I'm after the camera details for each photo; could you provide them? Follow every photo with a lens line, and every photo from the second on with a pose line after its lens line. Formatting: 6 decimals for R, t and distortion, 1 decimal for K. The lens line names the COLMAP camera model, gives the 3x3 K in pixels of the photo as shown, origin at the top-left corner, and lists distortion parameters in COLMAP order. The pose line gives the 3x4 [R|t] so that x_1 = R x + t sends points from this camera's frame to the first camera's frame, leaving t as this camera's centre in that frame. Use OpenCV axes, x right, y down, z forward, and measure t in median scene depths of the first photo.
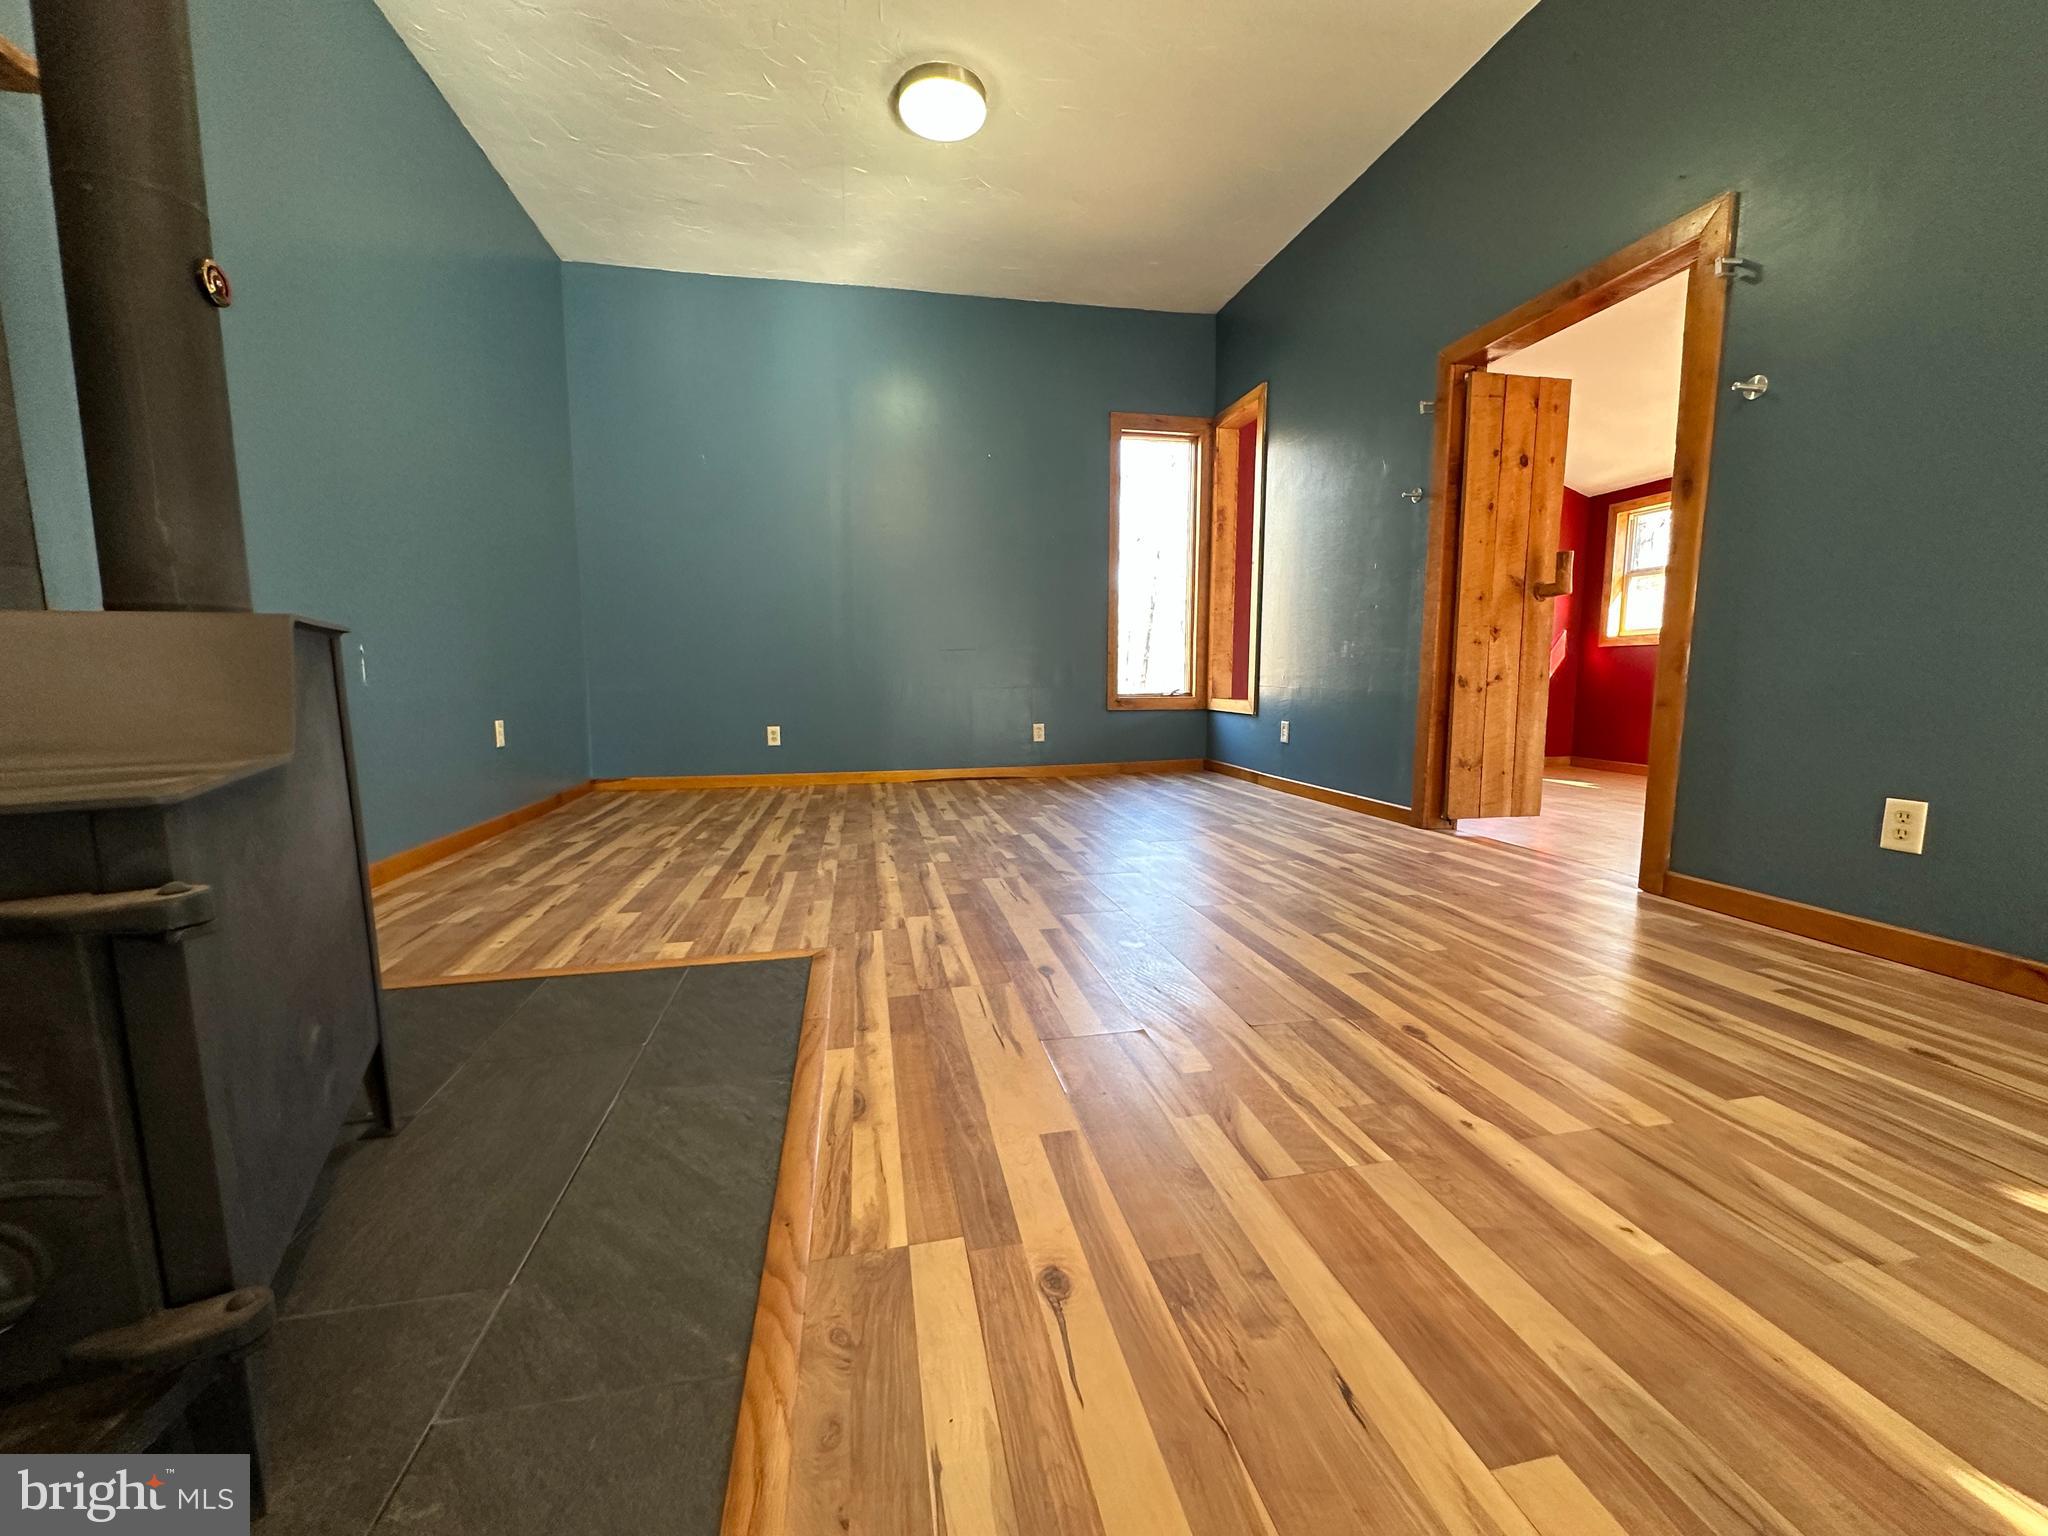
lens RADIAL K [[814.6, 0, 1027.8], [0, 814.6, 766.3], [0, 0, 1]] dist [-0.002348, -0.000181]
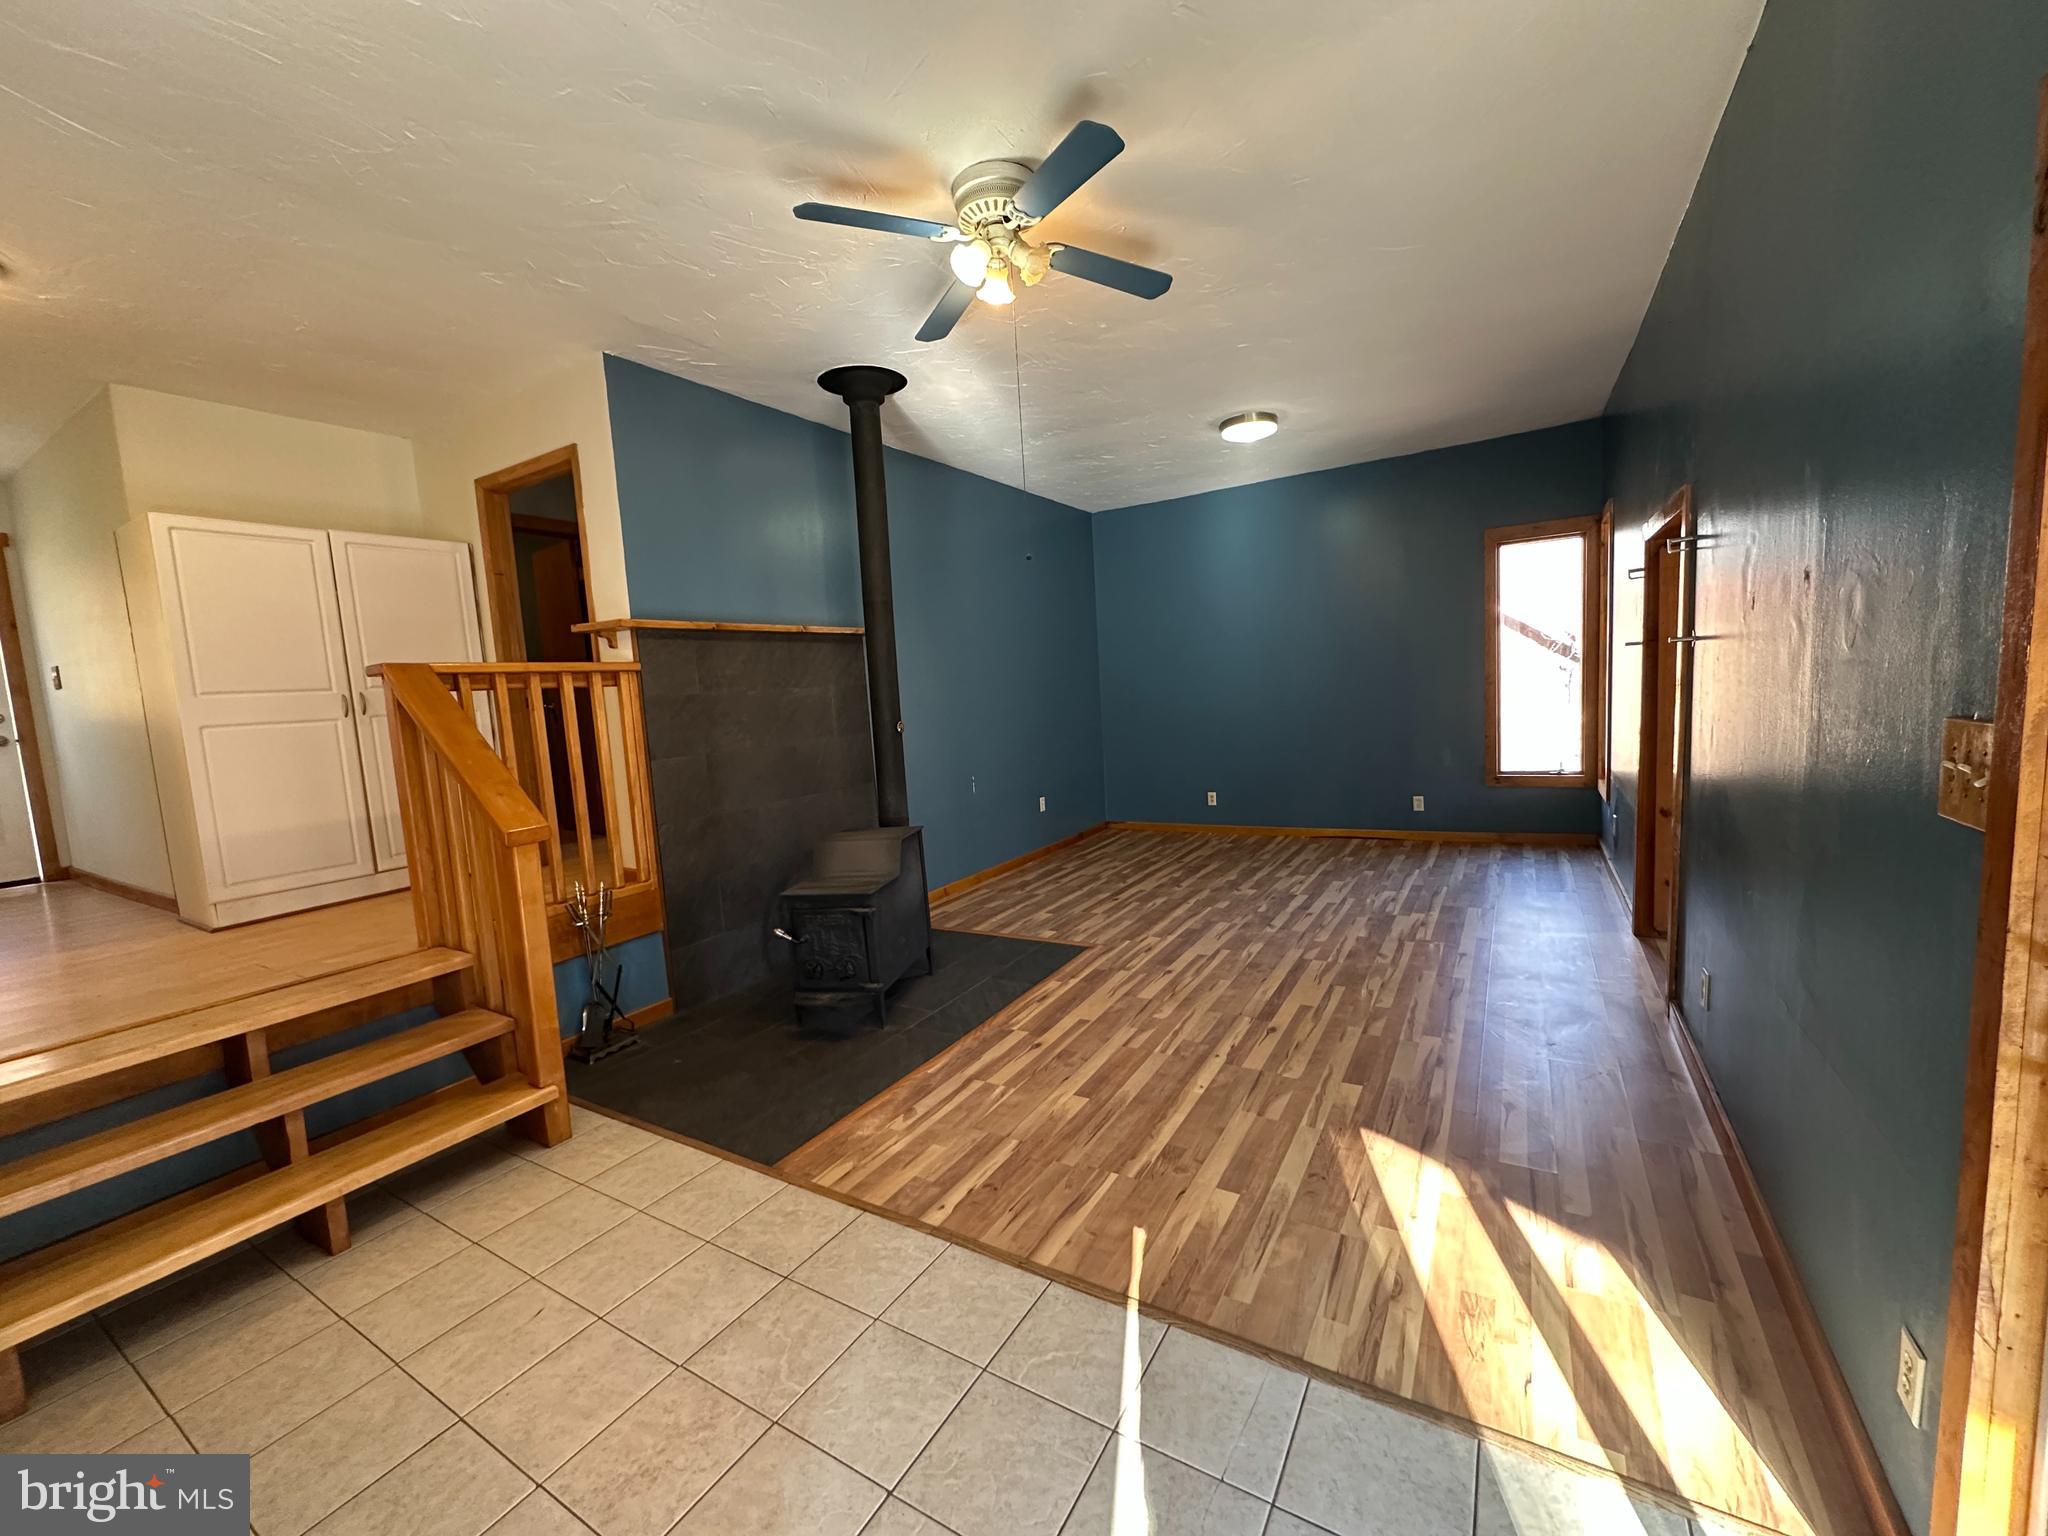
lens RADIAL K [[814.6, 0, 1022.4], [0, 814.6, 769.8], [0, 0, 1]] dist [-0.002348, -0.000181]
pose [[0.732274, 0.026498, -0.680495, 1.046563], [-0.016328, 0.999639, 0.021355, -0.280298], [0.680815, -0.004527, 0.732442, -0.720256]]
